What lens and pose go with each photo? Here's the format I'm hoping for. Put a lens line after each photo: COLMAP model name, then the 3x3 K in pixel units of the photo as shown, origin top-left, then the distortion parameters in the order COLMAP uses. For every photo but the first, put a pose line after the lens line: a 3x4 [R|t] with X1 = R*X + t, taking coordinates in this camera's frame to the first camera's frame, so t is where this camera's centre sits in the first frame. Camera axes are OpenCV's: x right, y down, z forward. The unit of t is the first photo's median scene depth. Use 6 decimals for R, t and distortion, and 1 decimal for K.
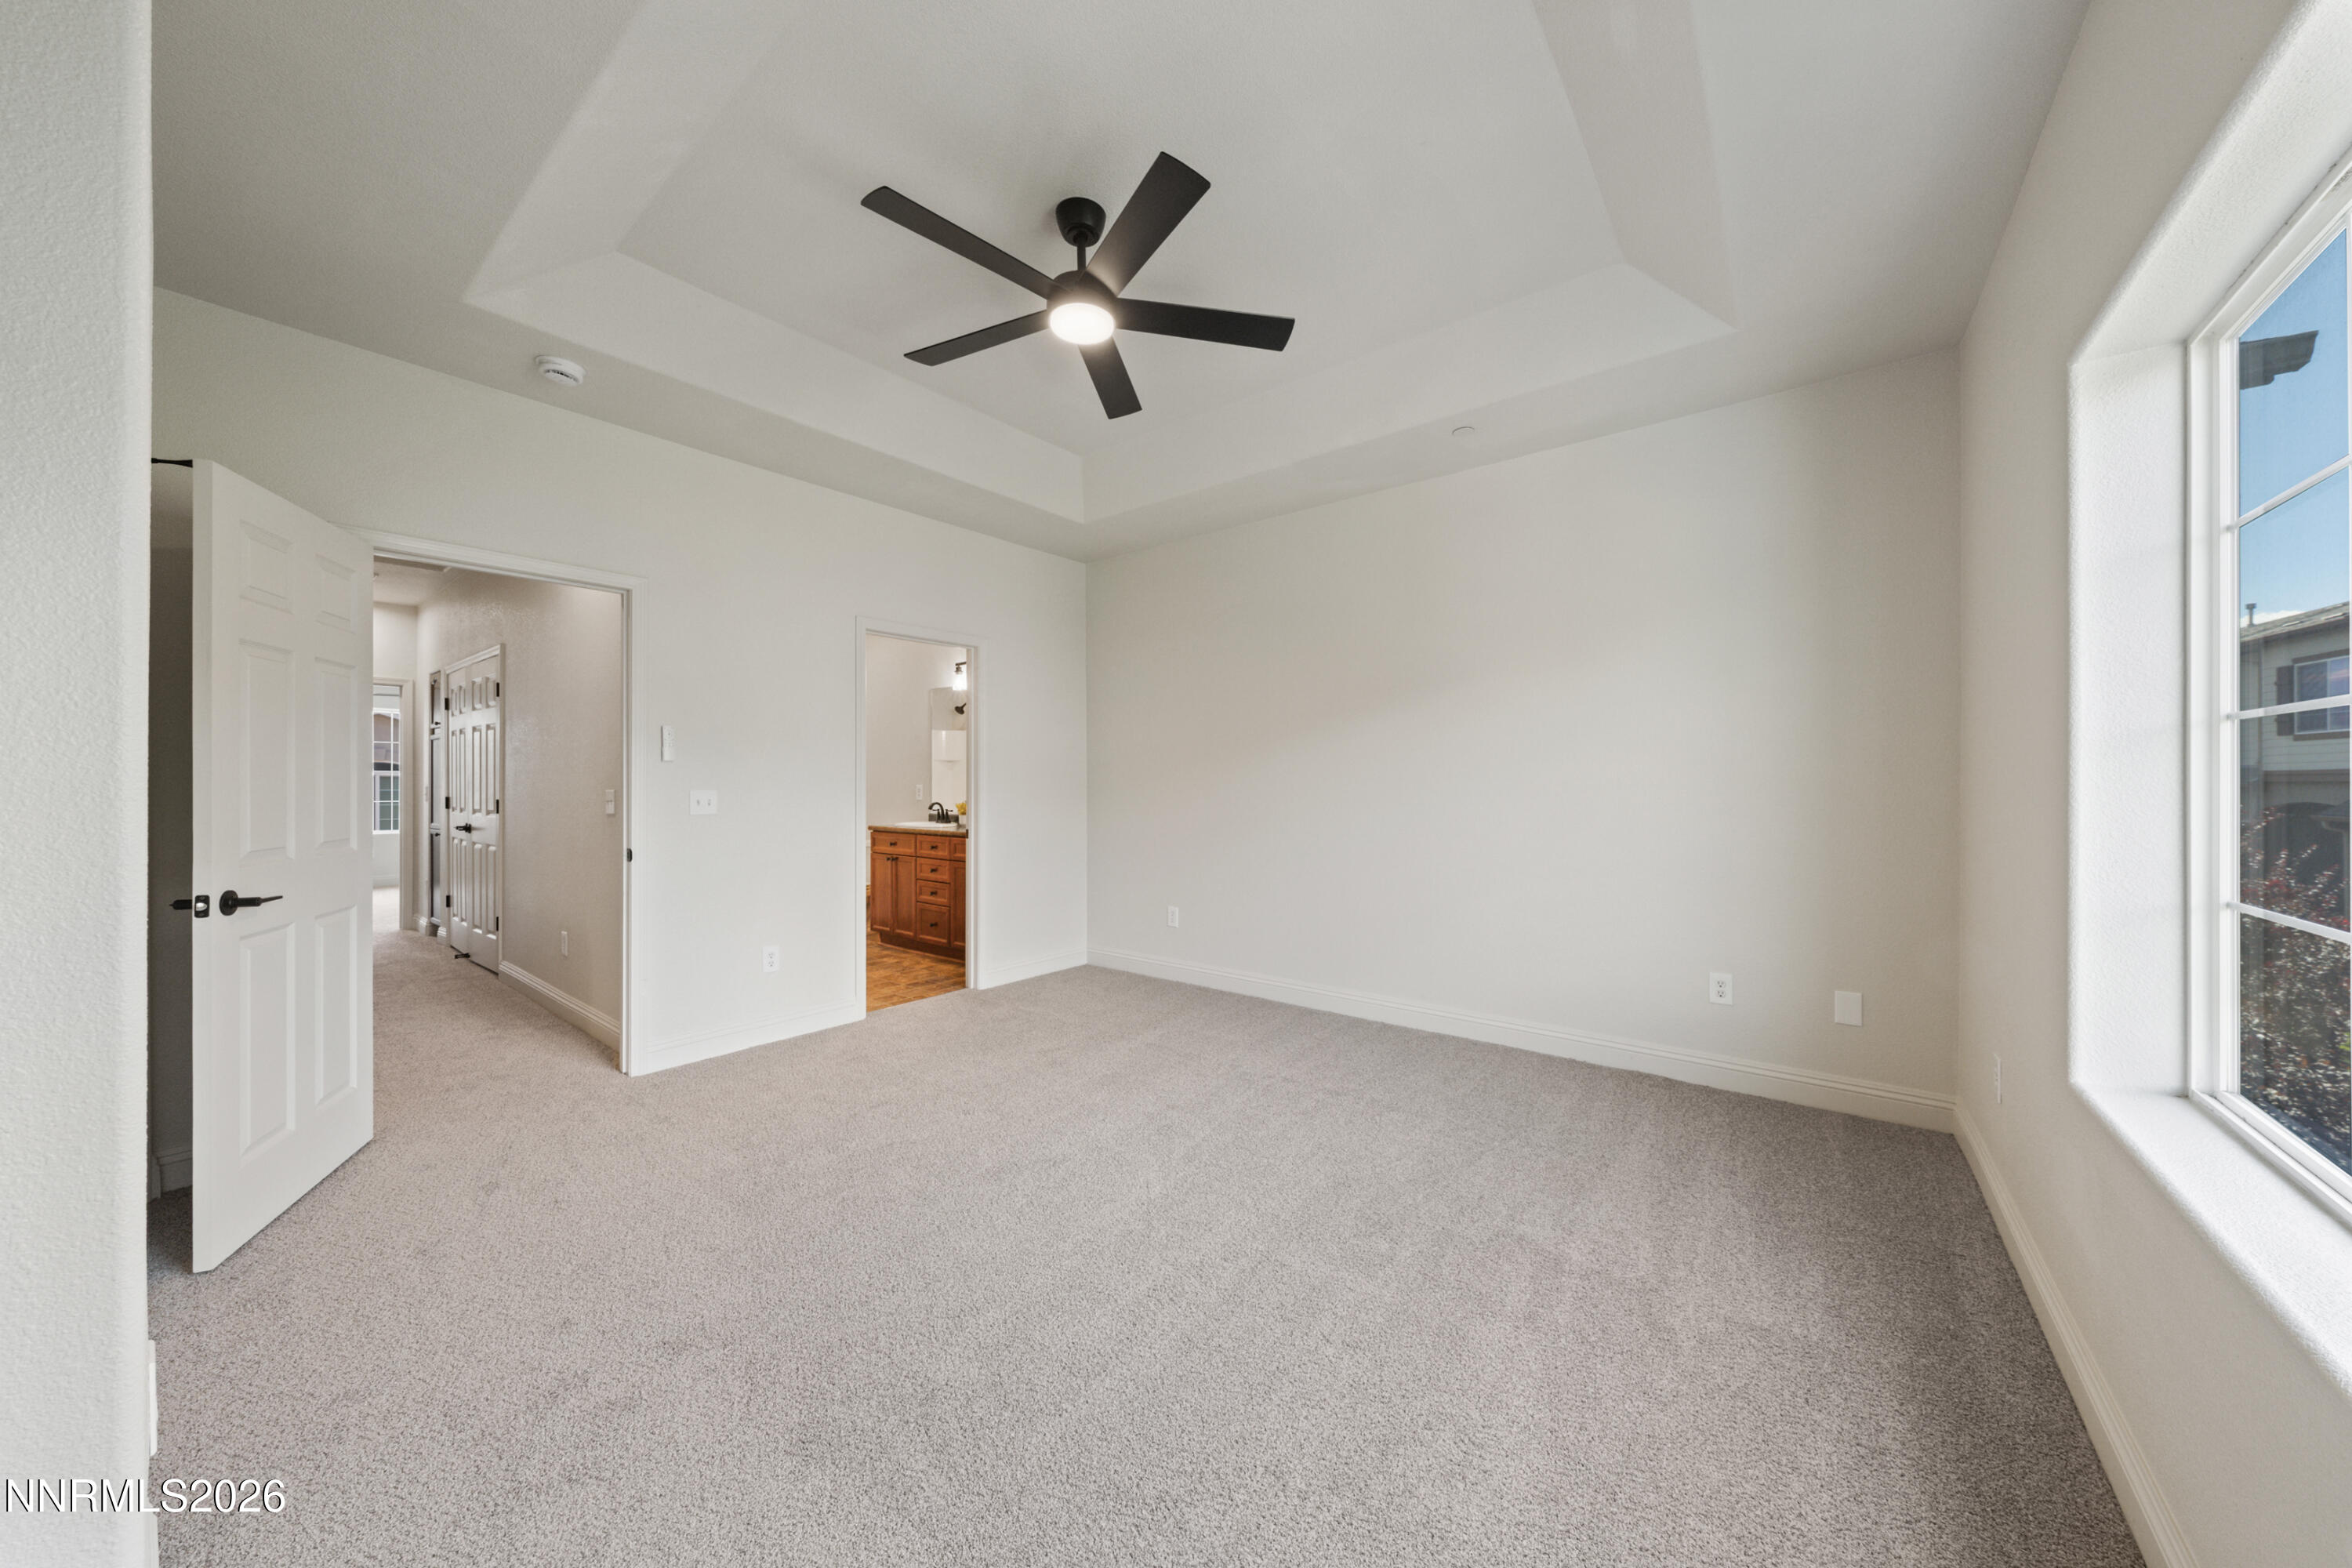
lens RADIAL K [[799.0, 0, 1180.3], [0, 799.0, 779.3], [0, 0, 1]] dist [0.000657, 0.000009]
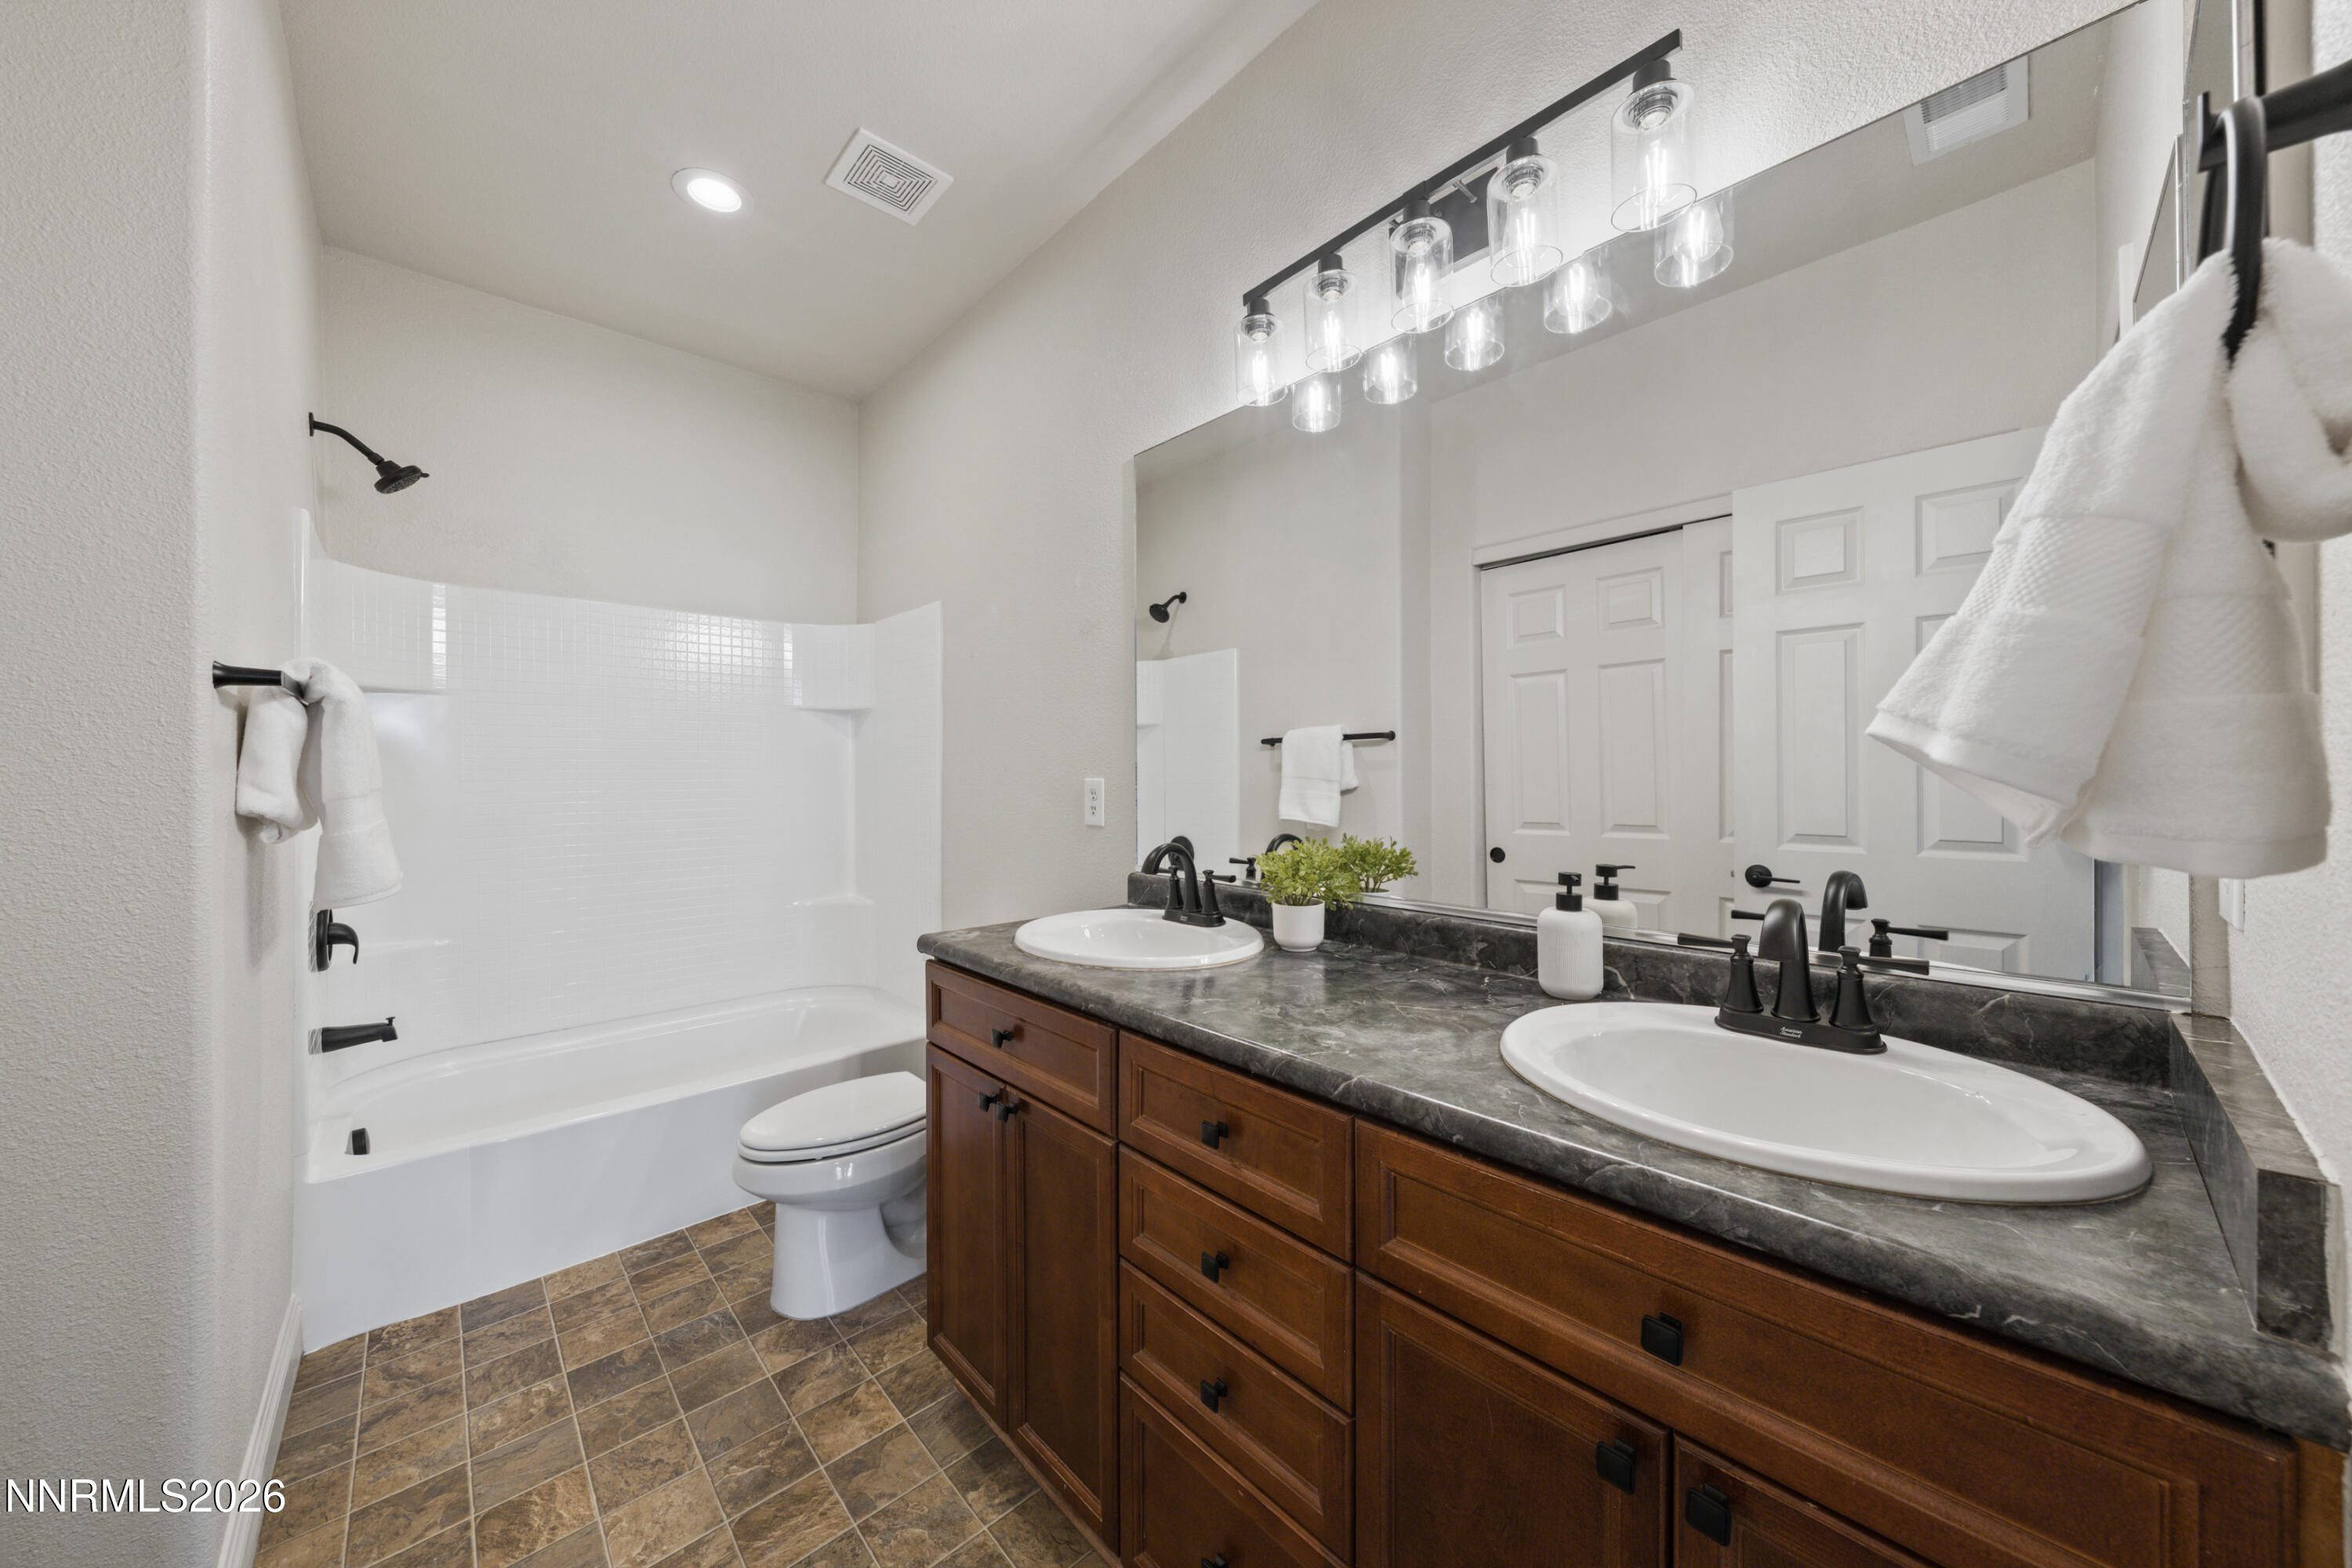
lens RADIAL K [[799.0, 0, 1180.3], [0, 799.0, 779.3], [0, 0, 1]] dist [0.000657, 0.000009]
pose [[0.988321, -0.007894, -0.152181, -0.448913], [0.008759, 0.999949, 0.005011, 0.011303], [0.152134, -0.006286, 0.988340, 1.270414]]
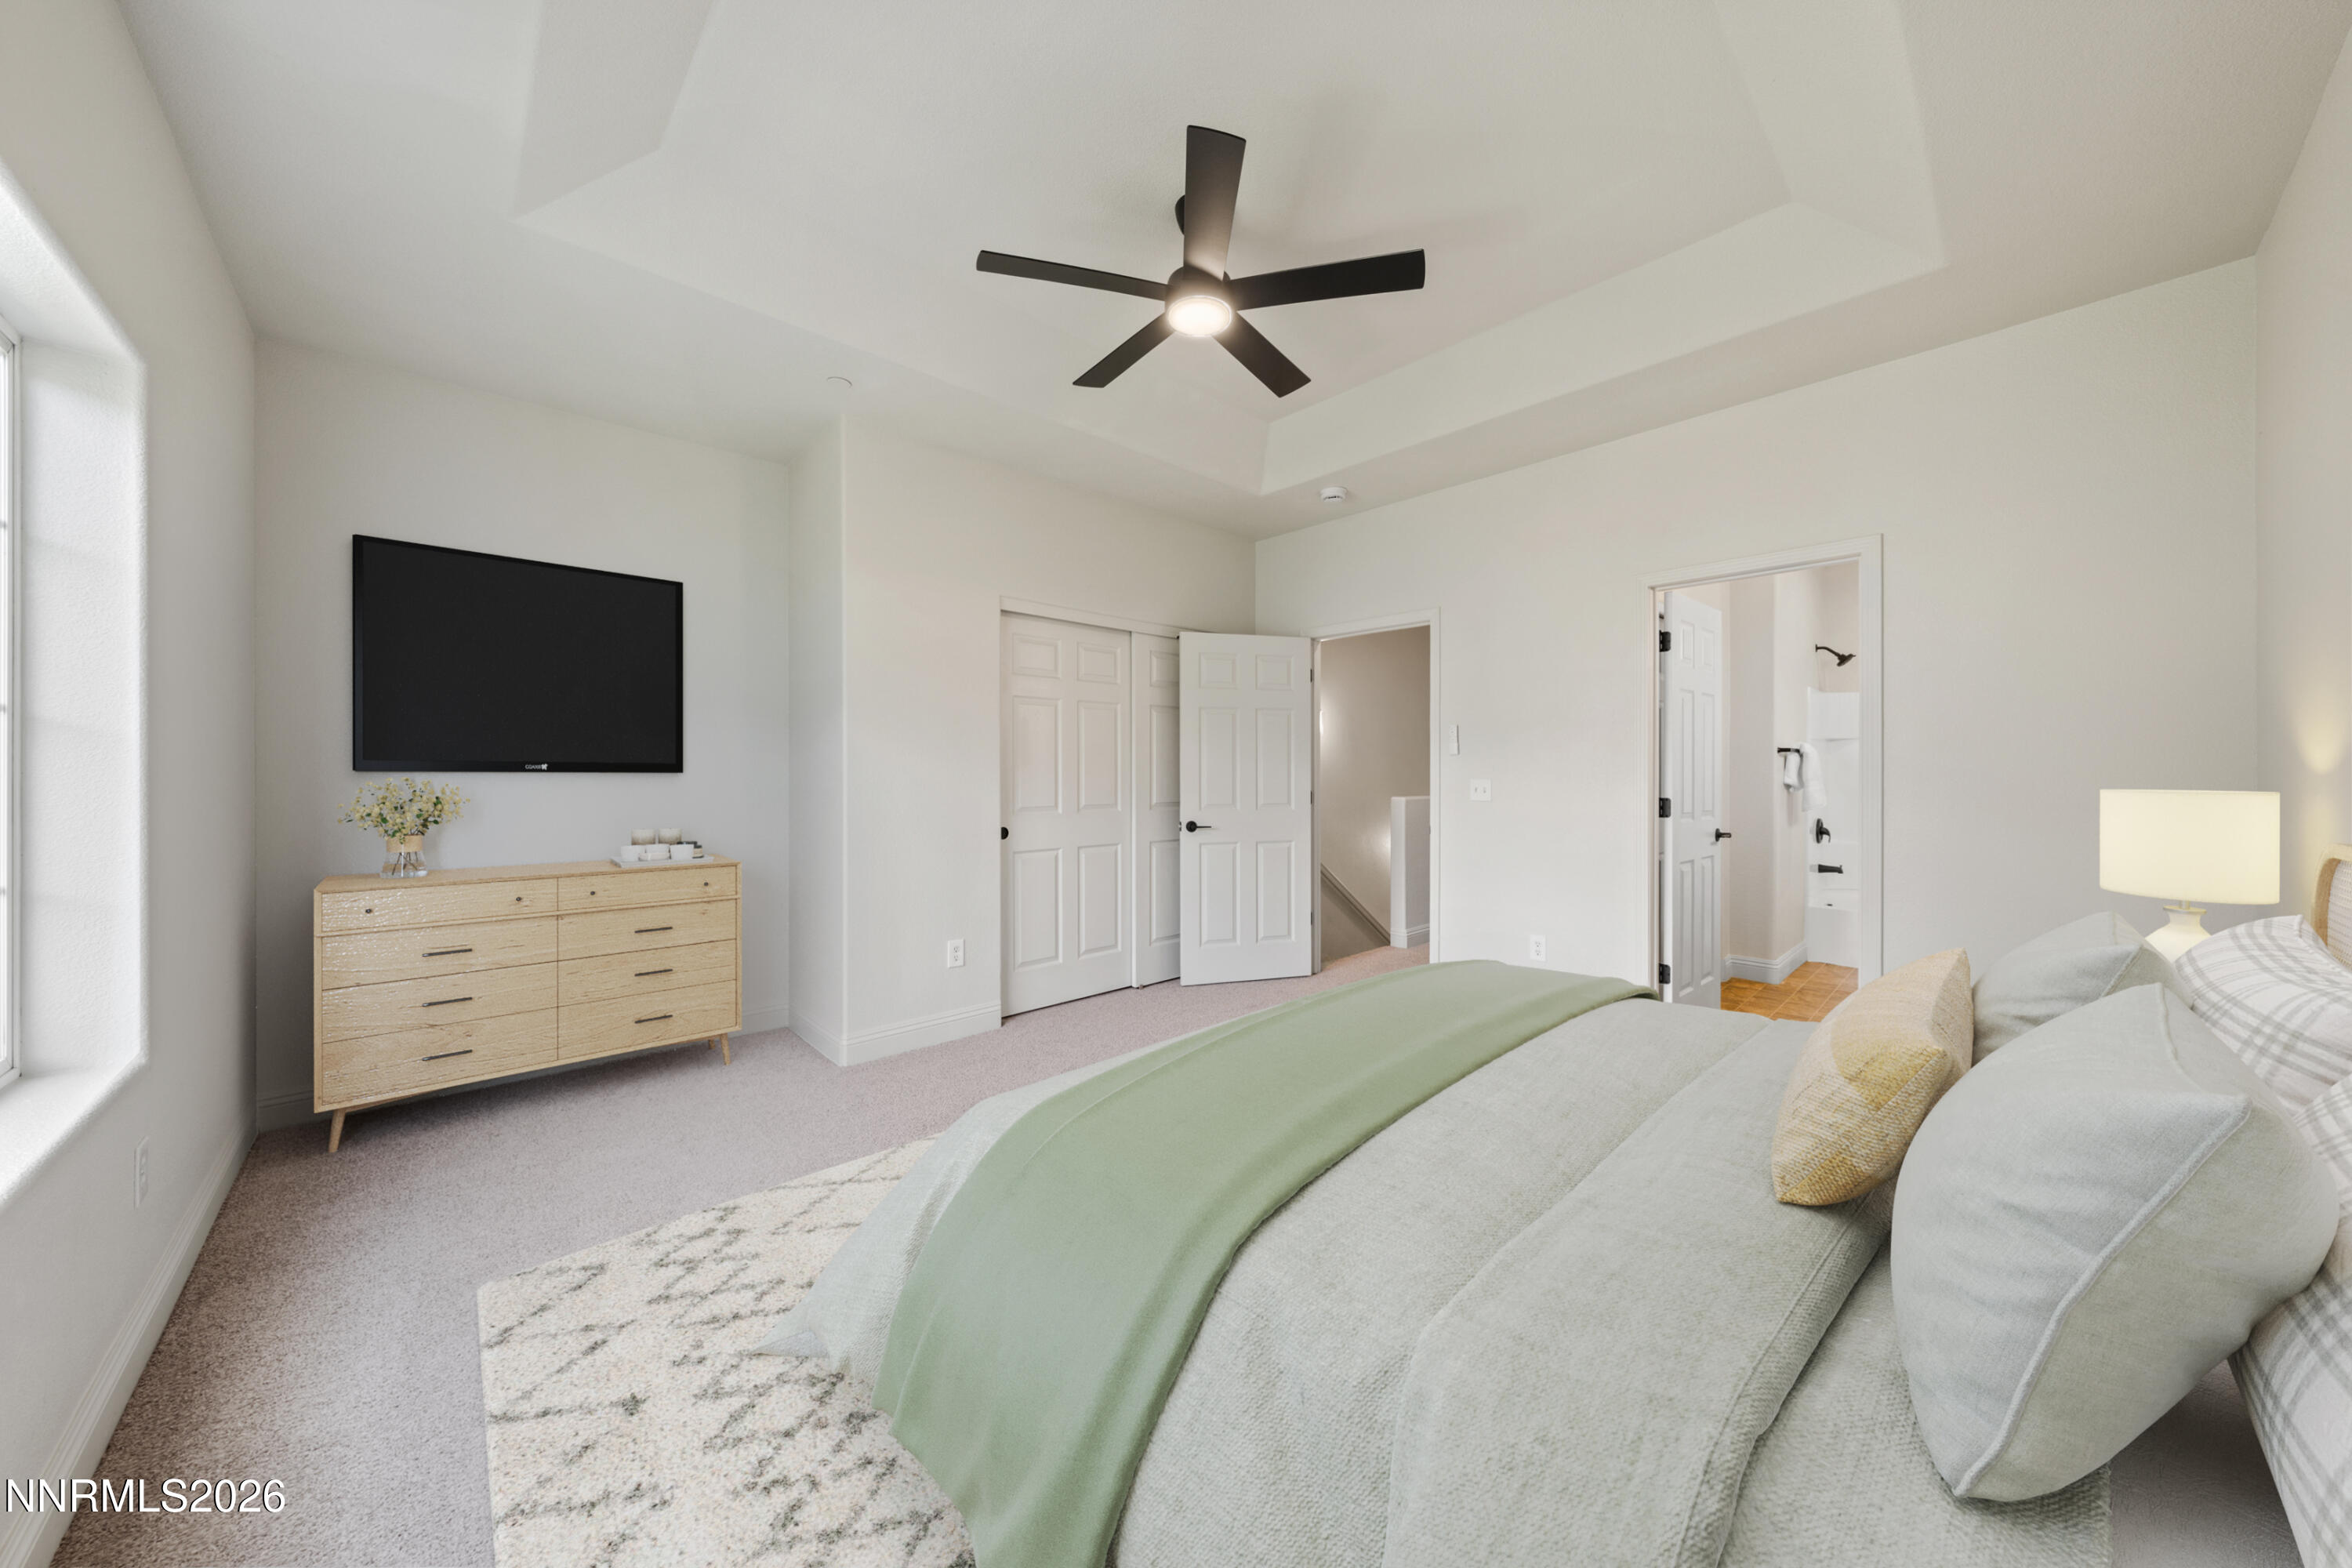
lens RADIAL K [[799.0, 0, 1180.3], [0, 799.0, 779.3], [0, 0, 1]] dist [0.000657, 0.000009]
pose [[-0.153913, 0.002857, -0.988080, 0.585043], [0.004493, 0.999988, 0.002192, 0.009457], [0.988074, -0.004103, -0.153924, 0.751143]]
